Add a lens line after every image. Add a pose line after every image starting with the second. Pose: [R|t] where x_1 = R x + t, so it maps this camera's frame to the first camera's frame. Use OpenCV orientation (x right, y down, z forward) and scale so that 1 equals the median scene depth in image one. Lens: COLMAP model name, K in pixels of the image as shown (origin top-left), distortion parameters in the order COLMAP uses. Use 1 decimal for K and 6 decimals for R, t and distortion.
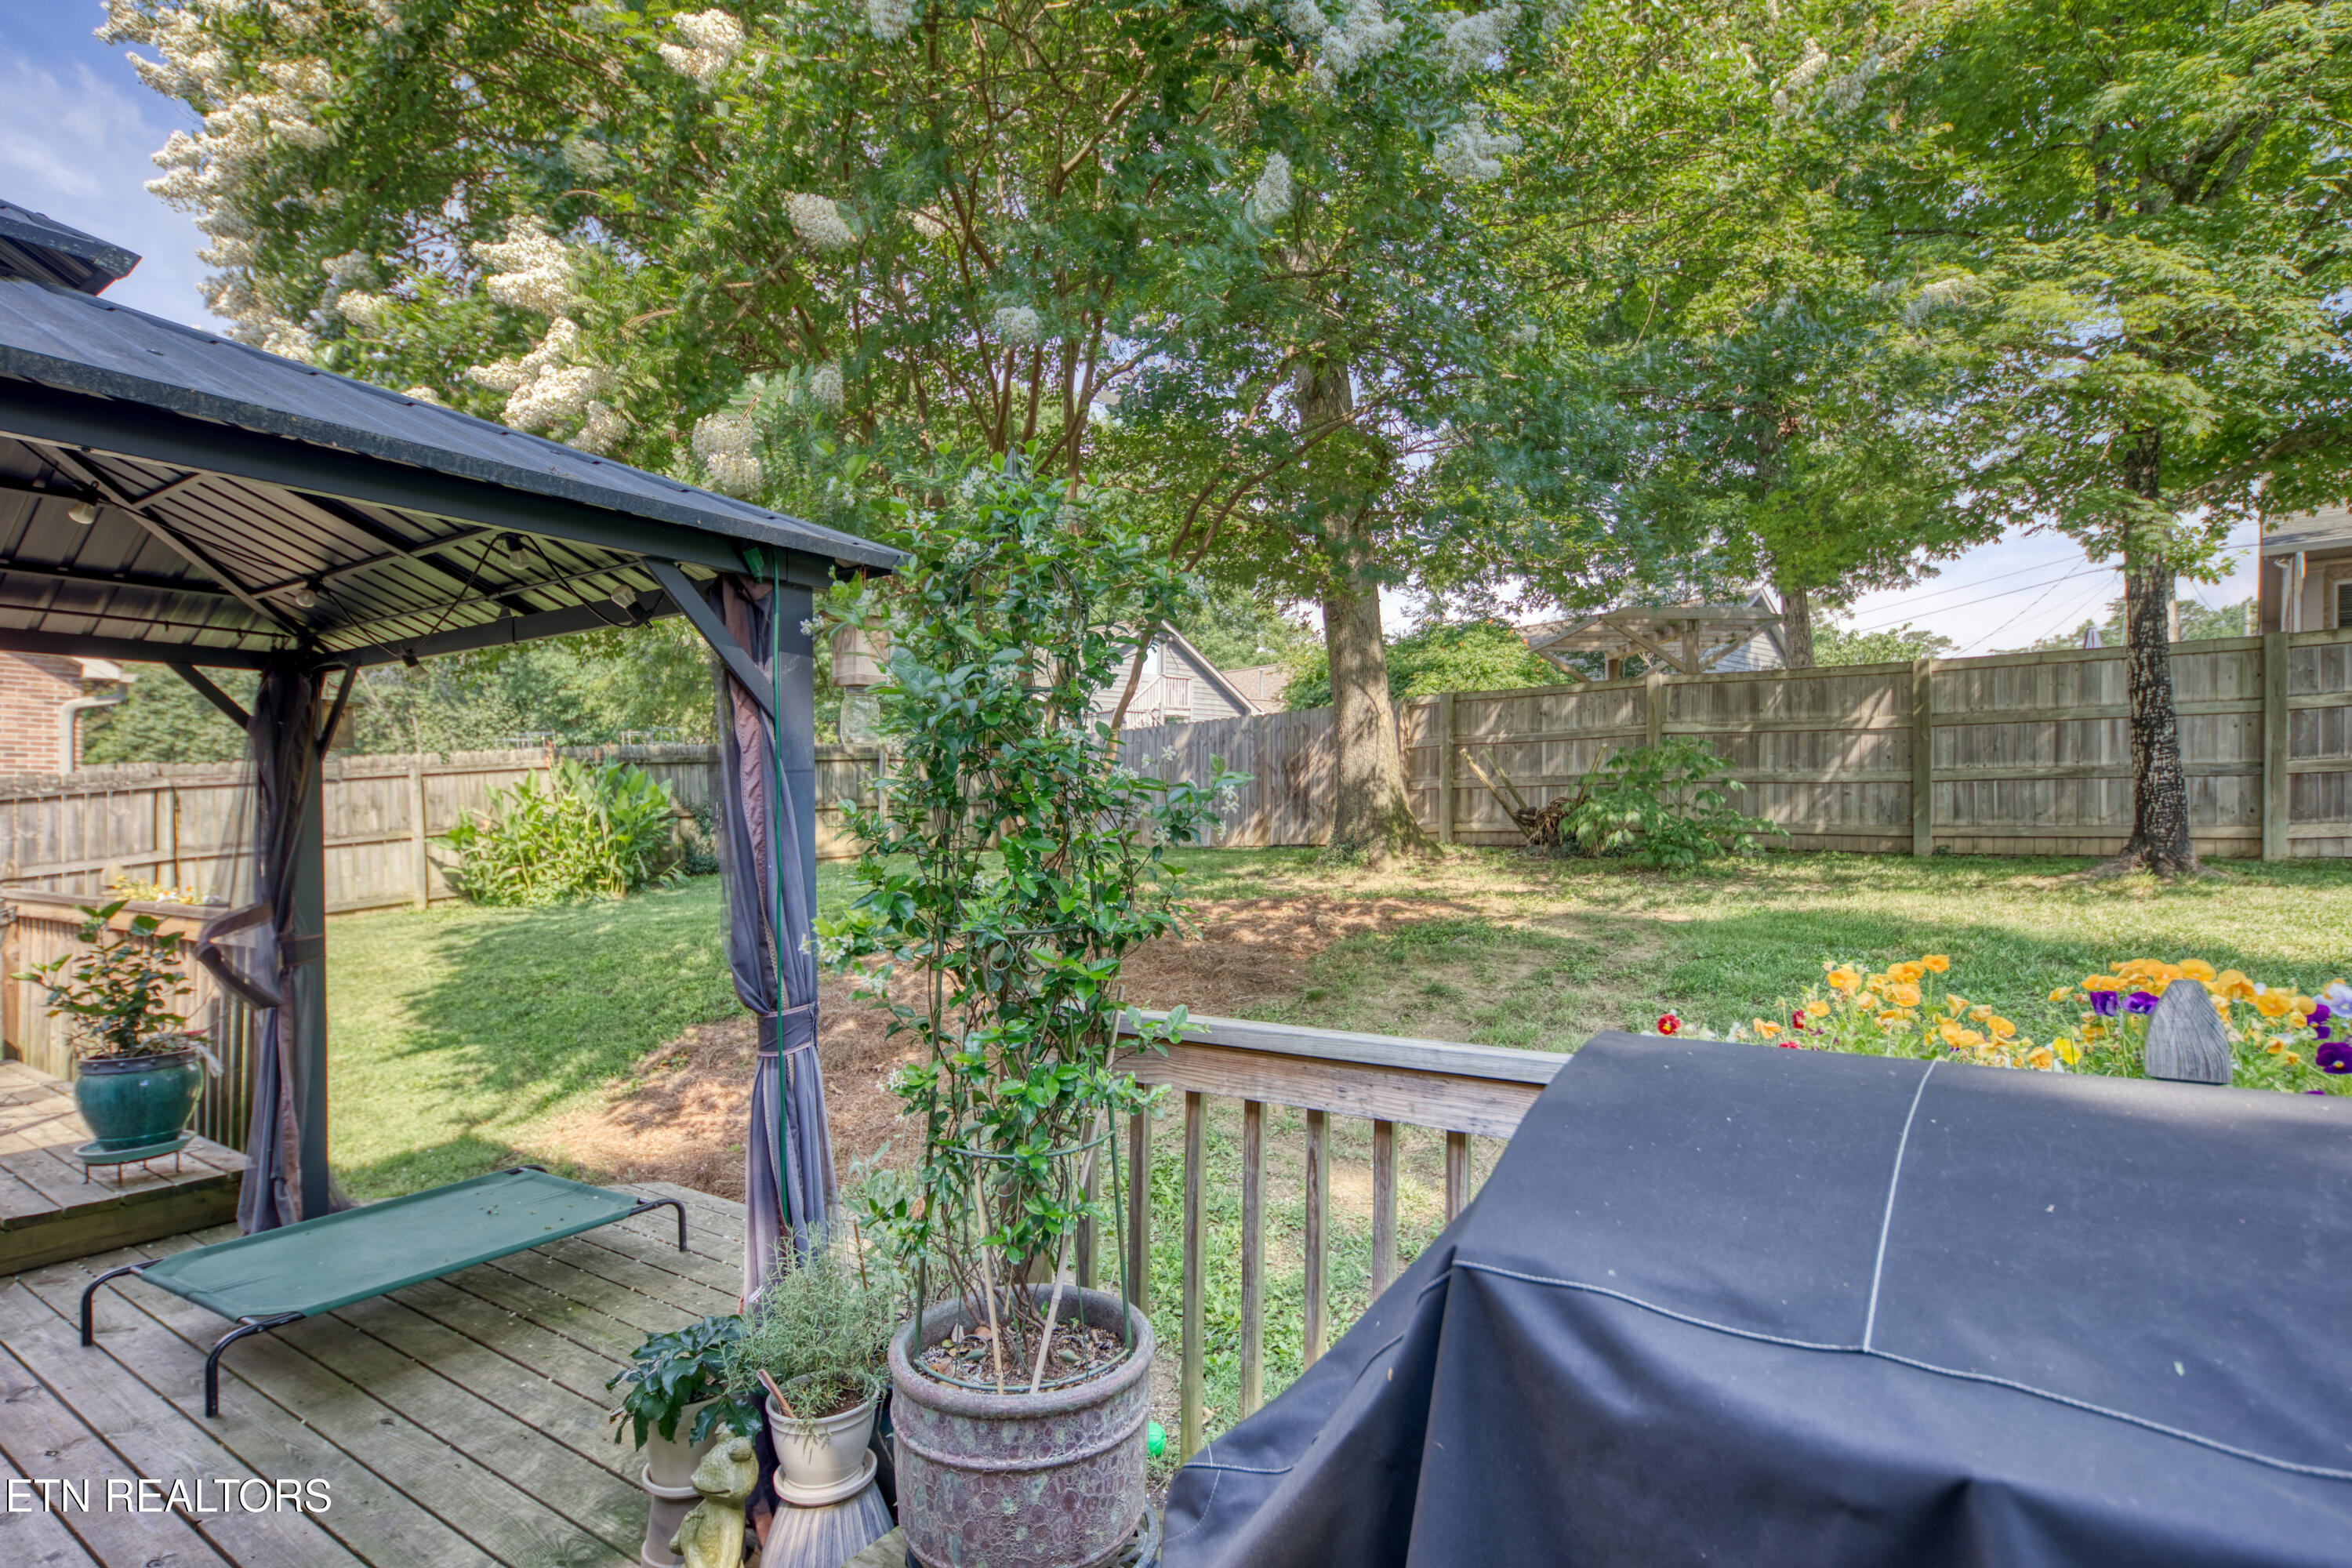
lens RADIAL K [[1130.9, 0, 1185.8], [0, 1130.9, 834.2], [0, 0, 1]] dist [-0.000906, -0.000075]
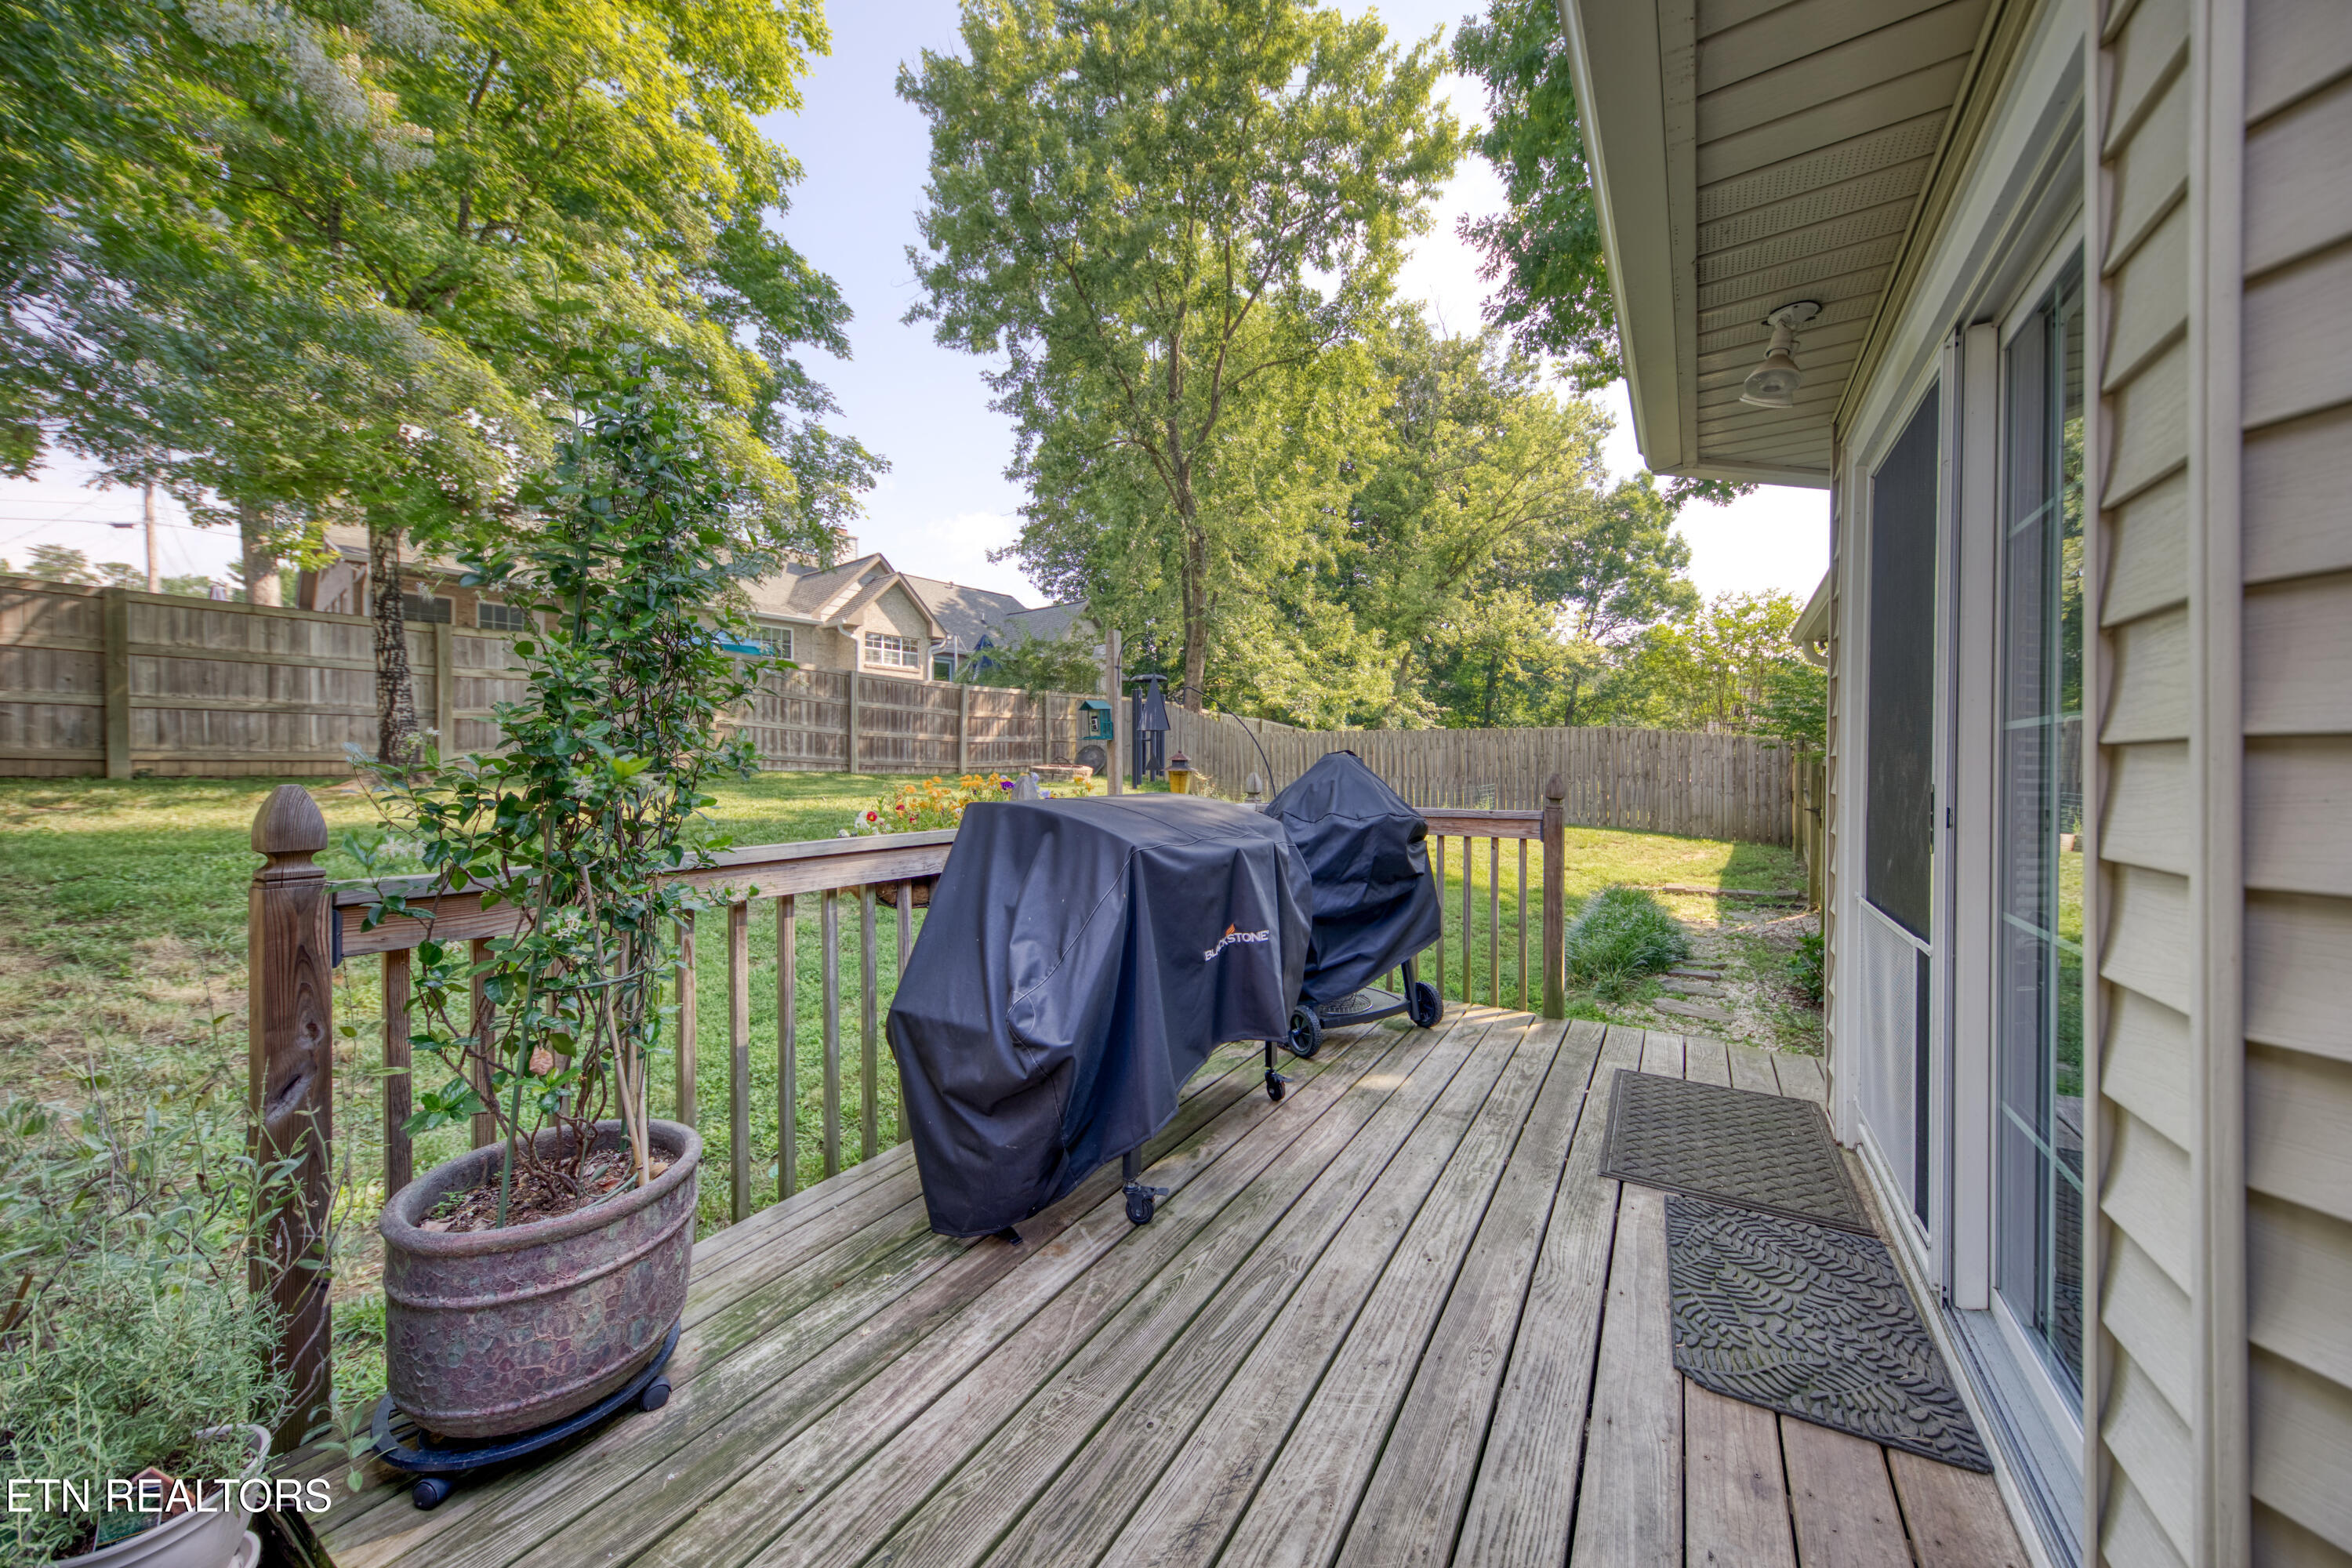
lens RADIAL K [[814.8, 0, 1176.5], [0, 814.8, 776.1], [0, 0, 1]] dist [0.000380, 0.000014]
pose [[-0.022617, -0.013678, 0.999651, -0.129610], [0.001641, 0.999905, 0.013719, 0.009240], [-0.999743, 0.001951, -0.022592, 0.061474]]
